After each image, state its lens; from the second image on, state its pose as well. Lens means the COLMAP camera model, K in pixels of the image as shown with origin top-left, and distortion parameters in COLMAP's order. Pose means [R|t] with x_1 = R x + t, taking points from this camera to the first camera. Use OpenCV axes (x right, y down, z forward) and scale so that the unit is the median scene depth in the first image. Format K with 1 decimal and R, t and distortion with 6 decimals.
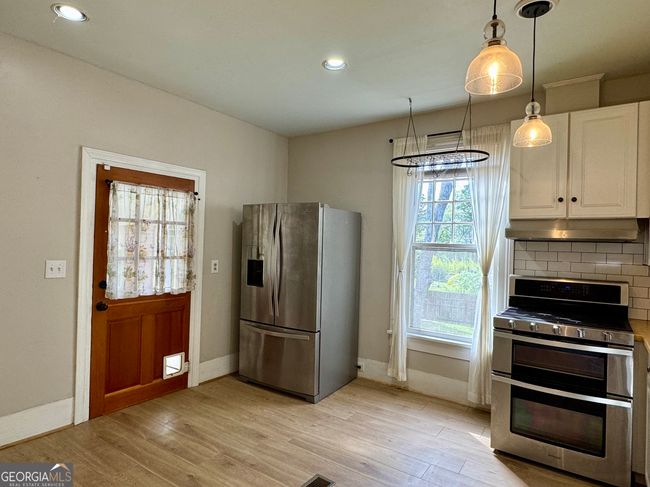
lens RADIAL K [[400.4, 0, 325.8], [0, 400.4, 243.1], [0, 0, 1]] dist [-0.000771, -0.000394]
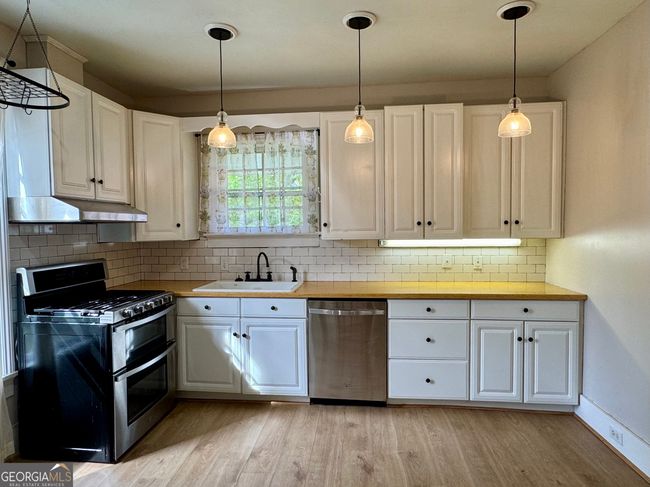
lens RADIAL K [[400.4, 0, 324.7], [0, 400.4, 244.8], [0, 0, 1]] dist [-0.000771, -0.000394]
pose [[-0.493338, -0.054216, 0.868147, -0.522445], [-0.006979, 0.998270, 0.058376, -0.012894], [-0.869810, 0.022741, -0.492863, 0.979473]]
